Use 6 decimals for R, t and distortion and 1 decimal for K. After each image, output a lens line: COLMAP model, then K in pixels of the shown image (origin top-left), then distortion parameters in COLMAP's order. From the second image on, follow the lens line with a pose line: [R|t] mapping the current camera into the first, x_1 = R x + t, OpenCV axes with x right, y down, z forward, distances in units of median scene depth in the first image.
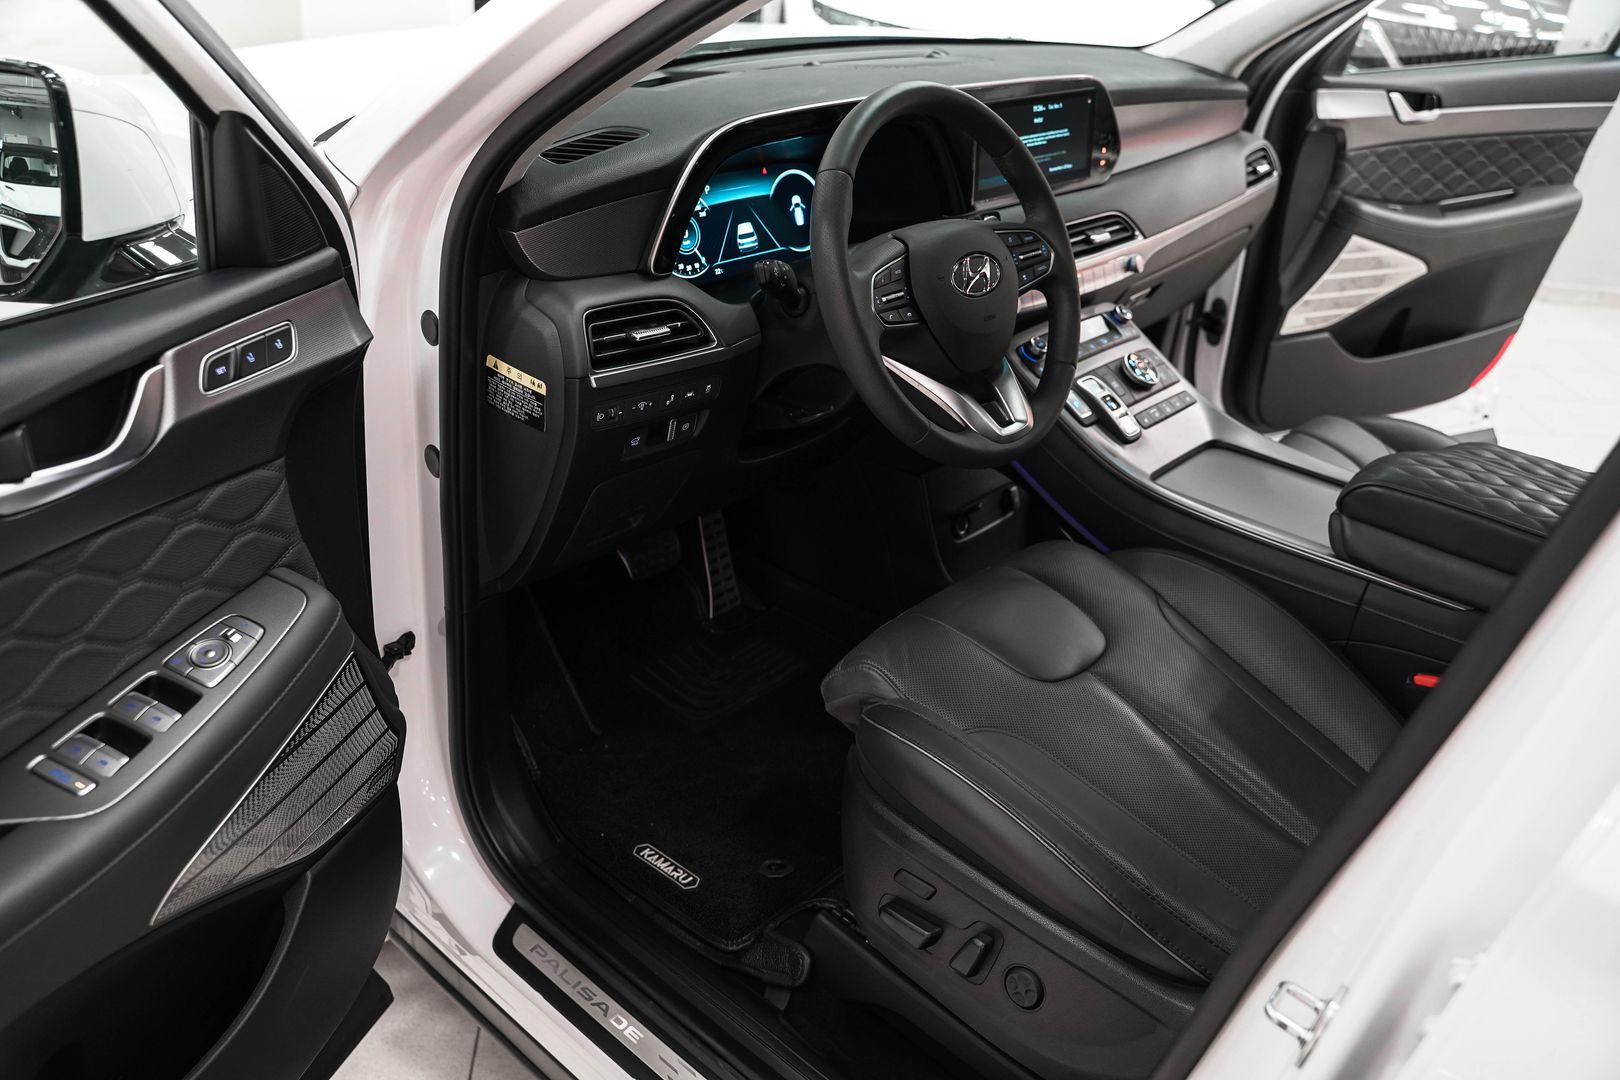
lens RADIAL K [[1325.3, 0, 810.0], [0, 1325.3, 540.0], [0, 0, 1]] dist [-0.115790, 0.096659]
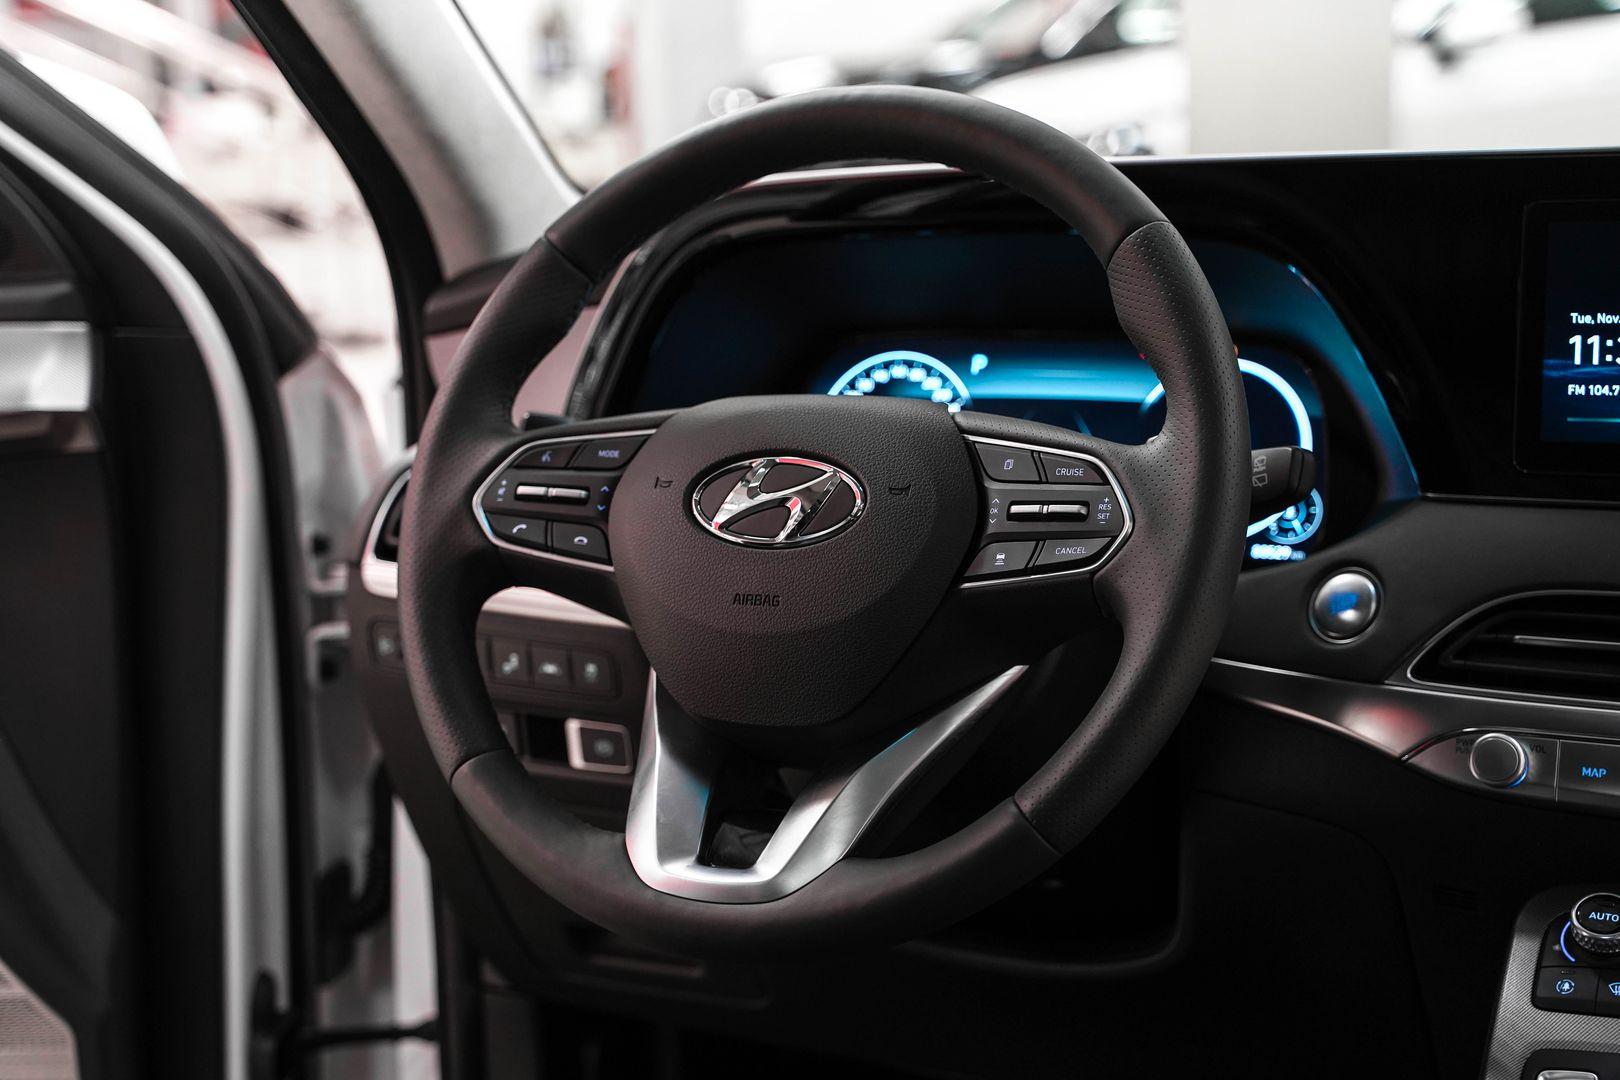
lens RADIAL K [[2540.0, 0, 803.4], [0, 2540.0, 520.2], [0, 0, 1]] dist [0.147119, 0.058894]
pose [[0.274257, 0.082027, -0.958152, 0.714036], [-0.411058, 0.910745, -0.039691, -0.129587], [0.869376, 0.404742, 0.283496, 0.606594]]
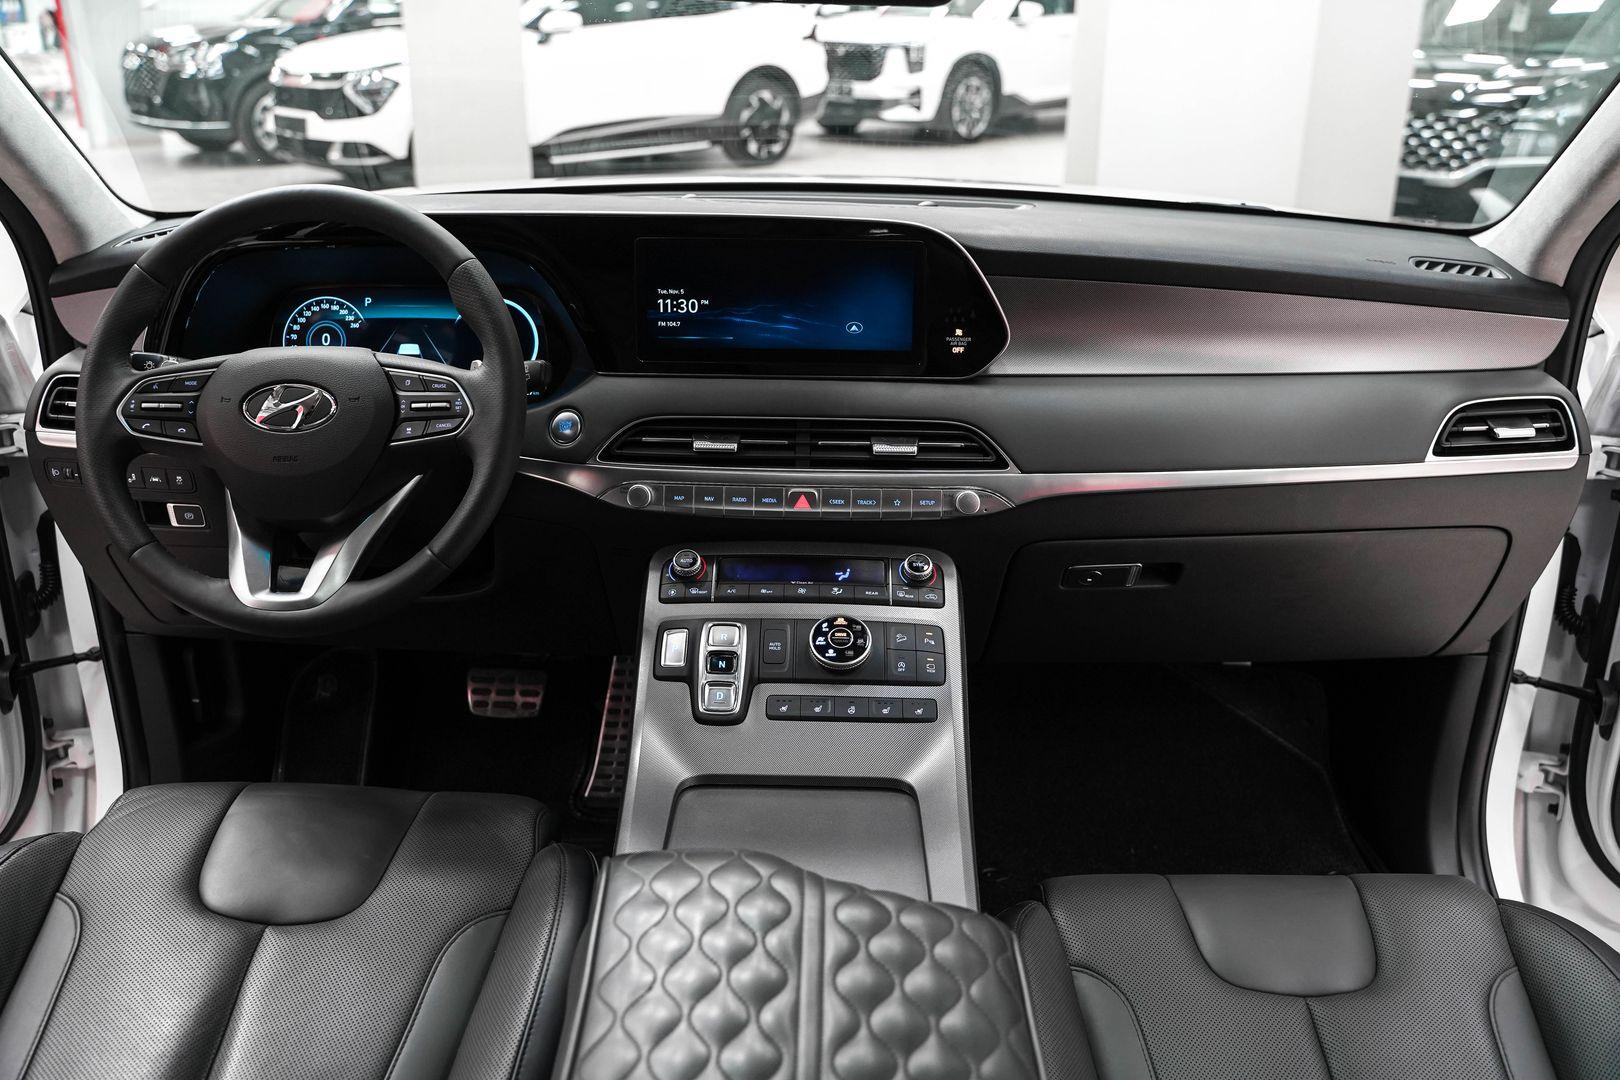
lens RADIAL K [[1325.3, 0, 810.0], [0, 1325.3, 540.0], [0, 0, 1]] dist [-0.115790, 0.096659]
pose [[0.654348, 0.220422, -0.723356, 0.753986], [-0.328209, 0.944562, -0.009070, -0.173506], [0.681255, 0.243347, 0.690416, 0.524032]]
